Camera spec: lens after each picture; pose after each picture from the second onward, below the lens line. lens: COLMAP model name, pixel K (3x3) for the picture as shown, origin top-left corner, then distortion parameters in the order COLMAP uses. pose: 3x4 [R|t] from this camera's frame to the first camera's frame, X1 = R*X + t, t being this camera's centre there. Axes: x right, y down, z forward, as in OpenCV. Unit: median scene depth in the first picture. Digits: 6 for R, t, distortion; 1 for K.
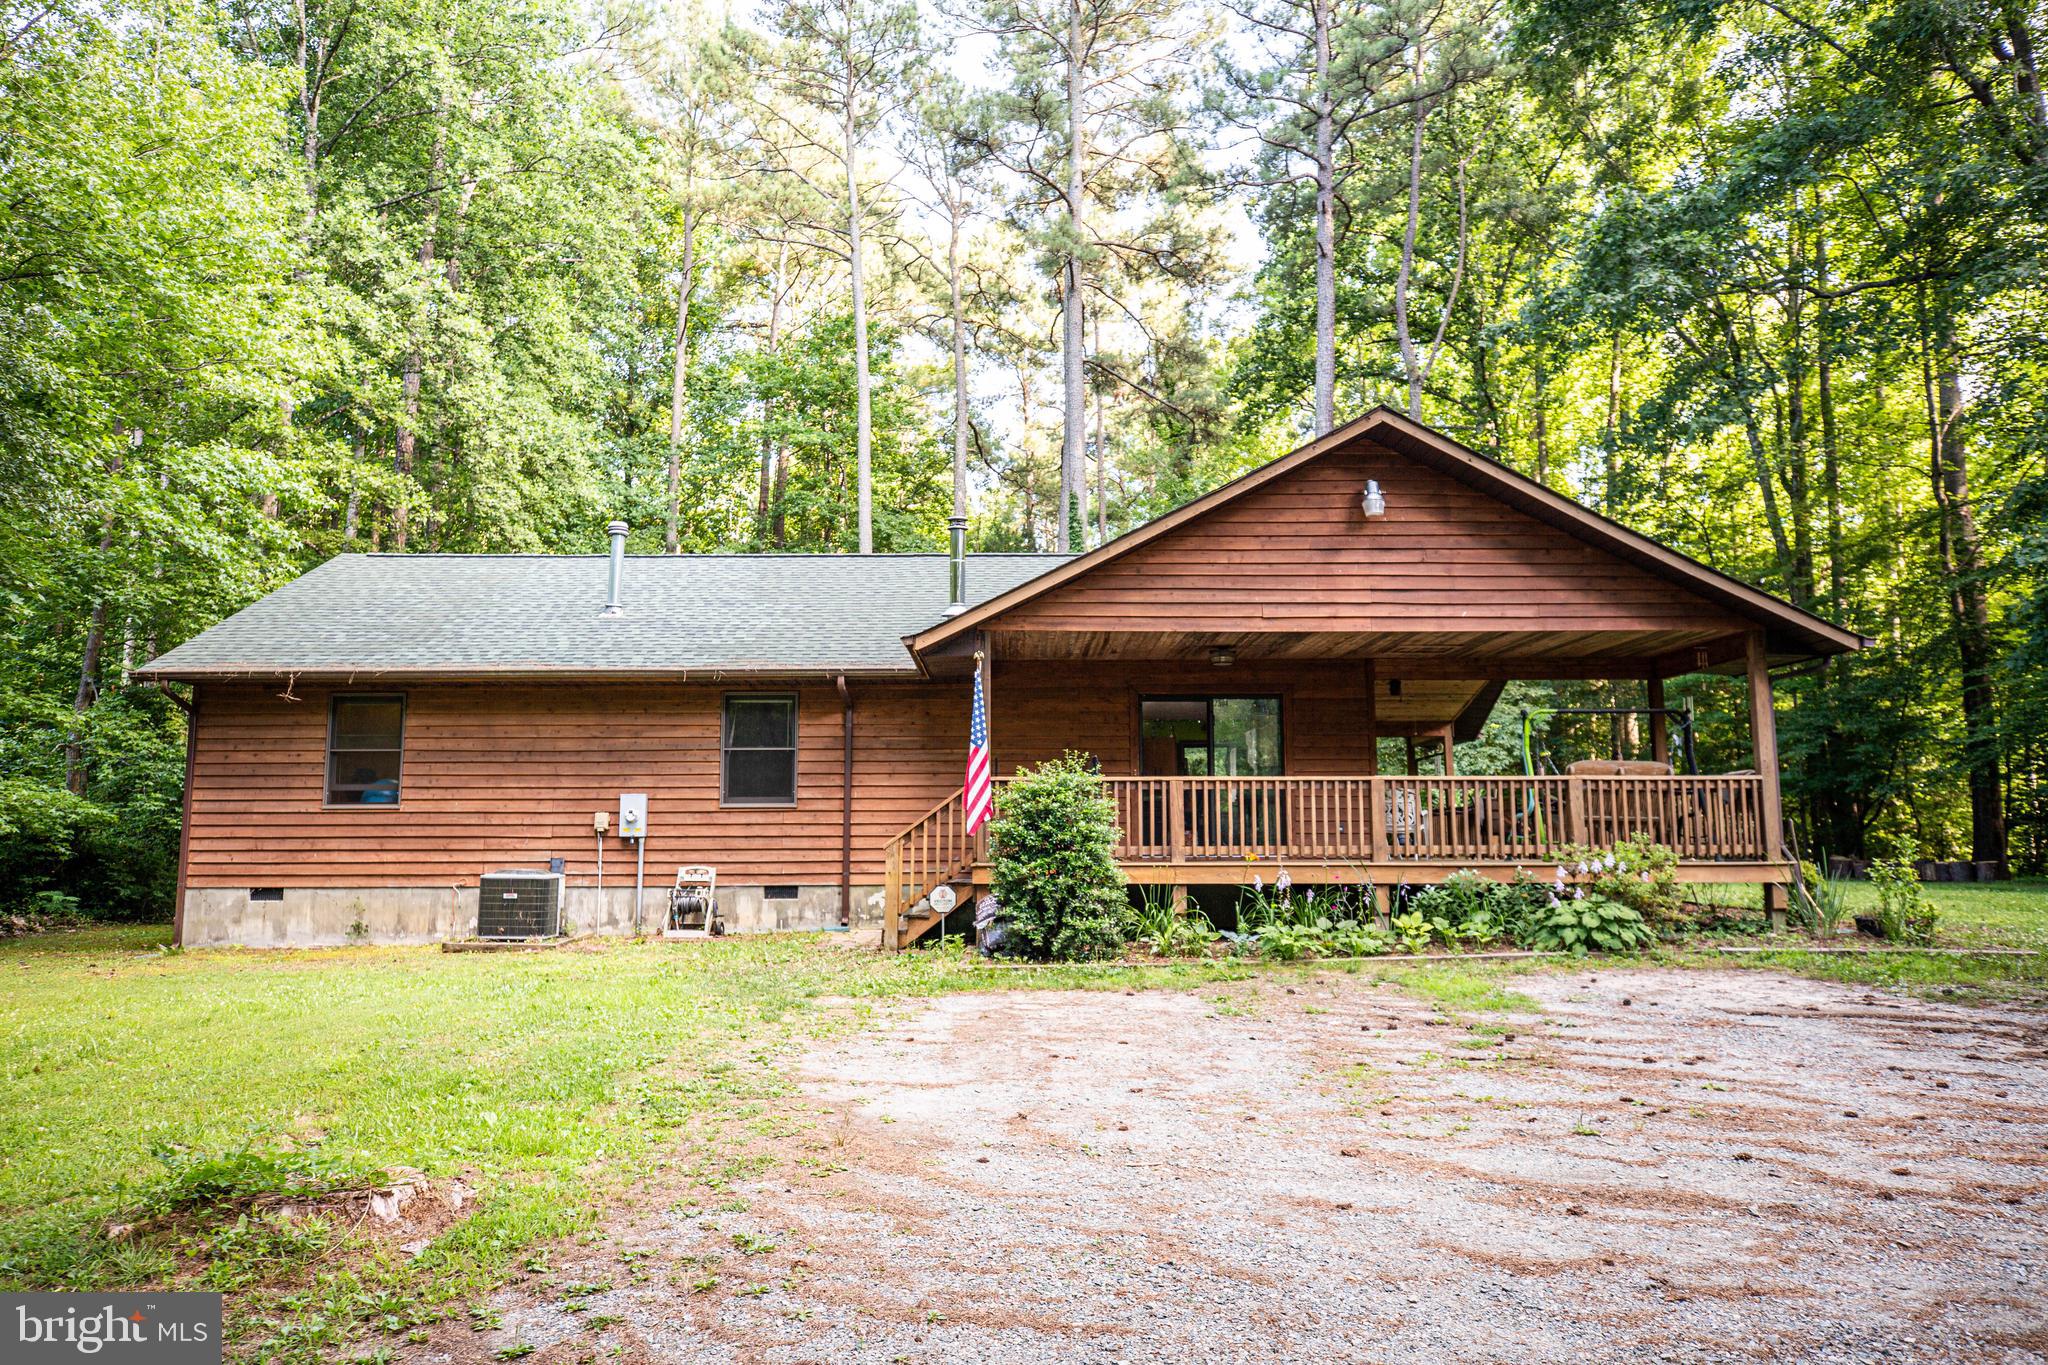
lens RADIAL K [[1448.6, 0, 1088.6], [0, 1448.6, 683.3], [0, 0, 1]] dist [0.011236, 0.007256]
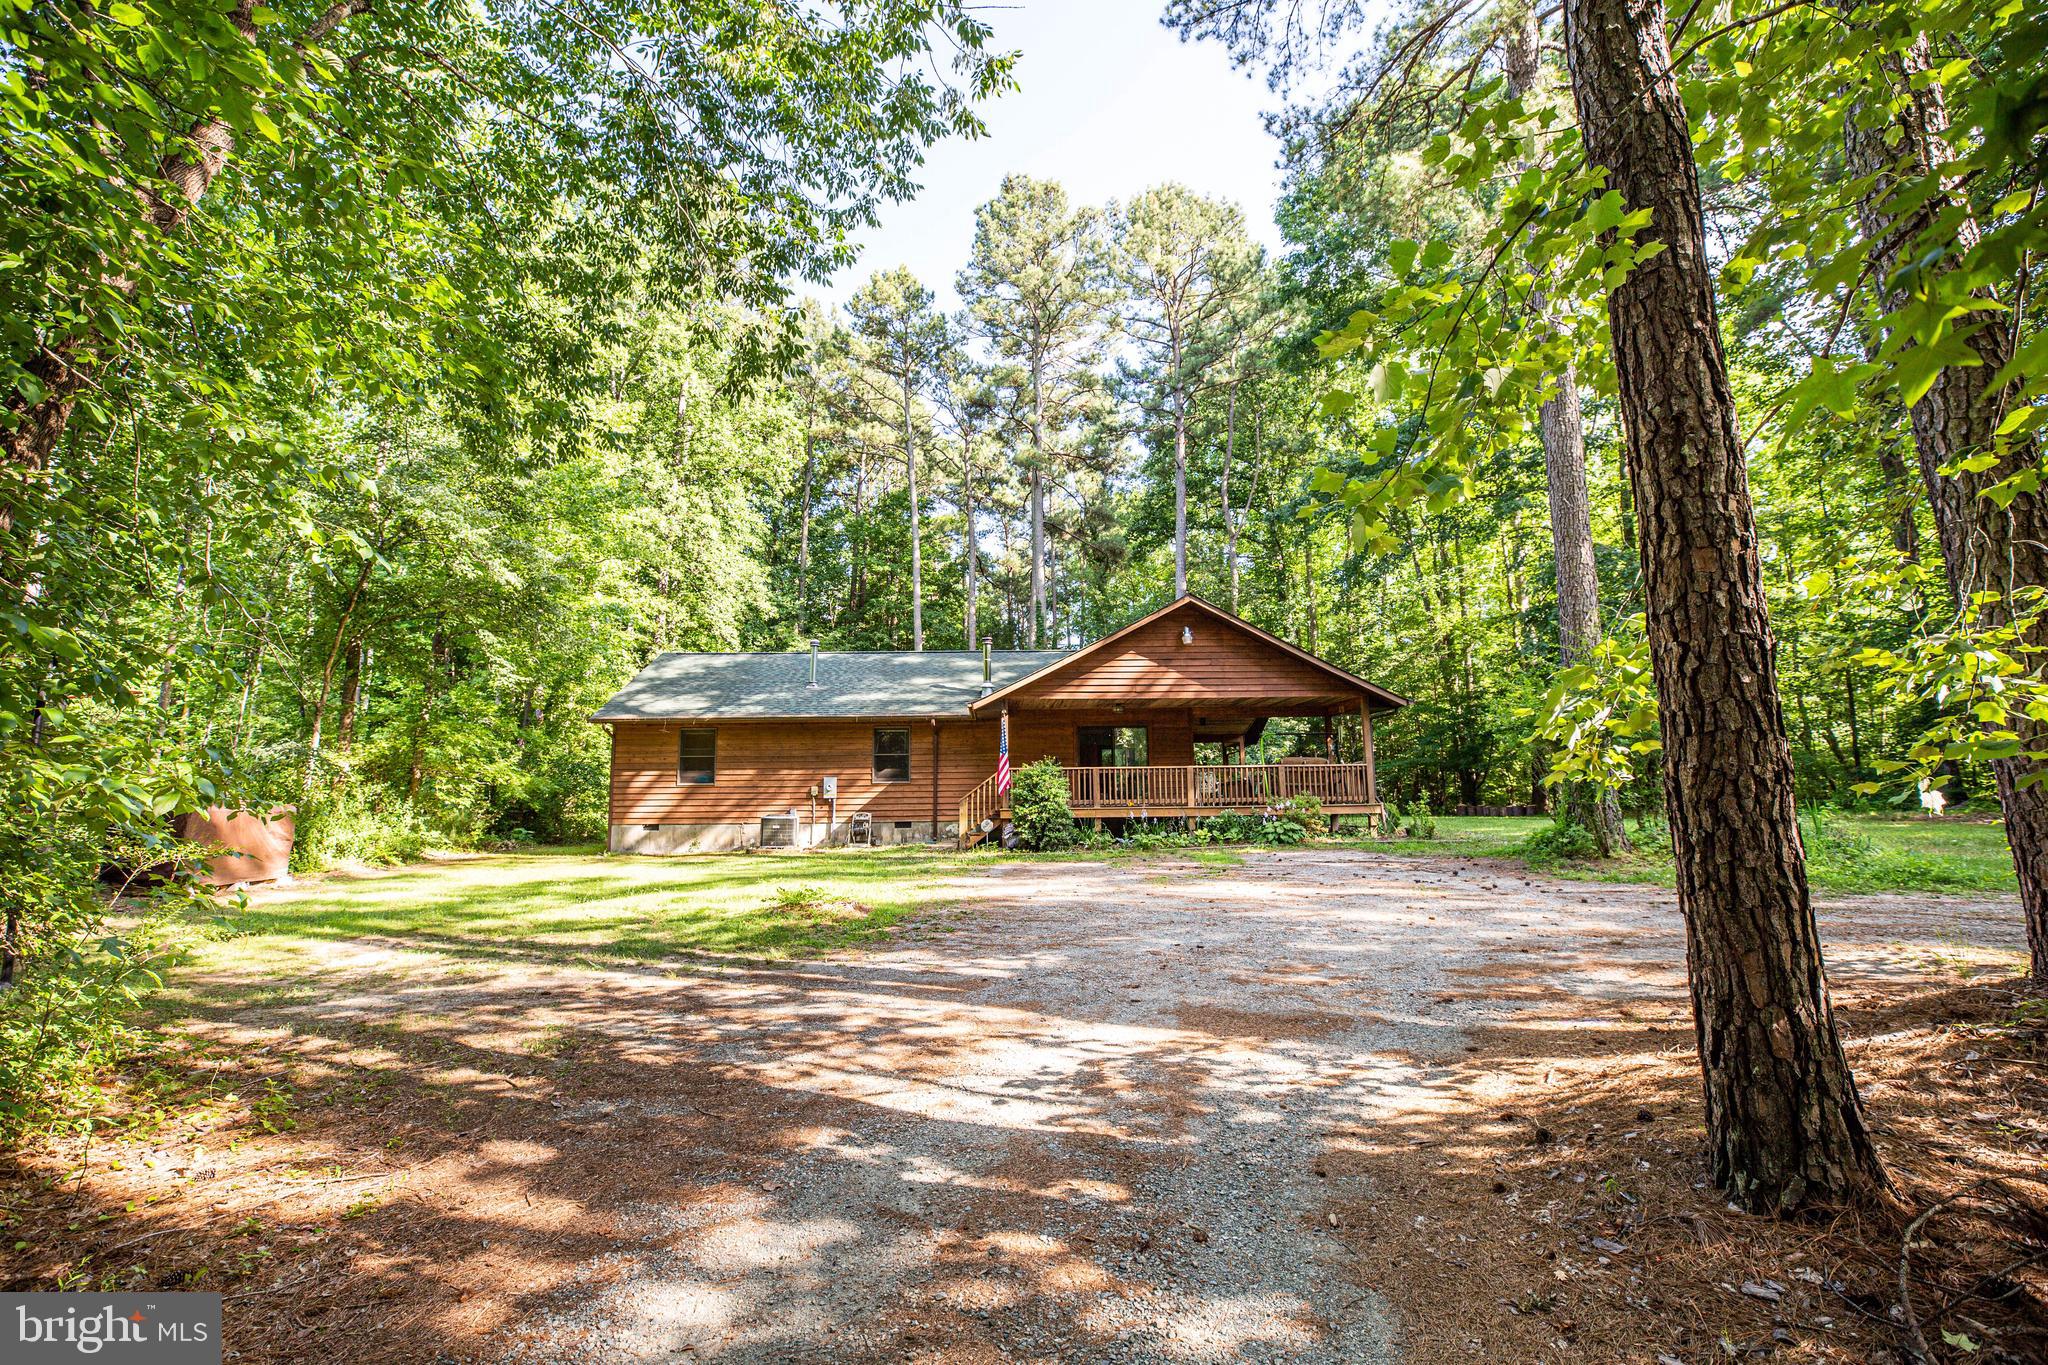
lens RADIAL K [[957.8, 0, 1063.4], [0, 957.8, 657.4], [0, 0, 1]] dist [-0.032331, 0.000406]
pose [[0.999728, -0.006395, 0.022435, -0.006701], [0.007365, 0.999028, -0.043452, -0.013738], [-0.022135, 0.043605, 0.998804, -0.156820]]
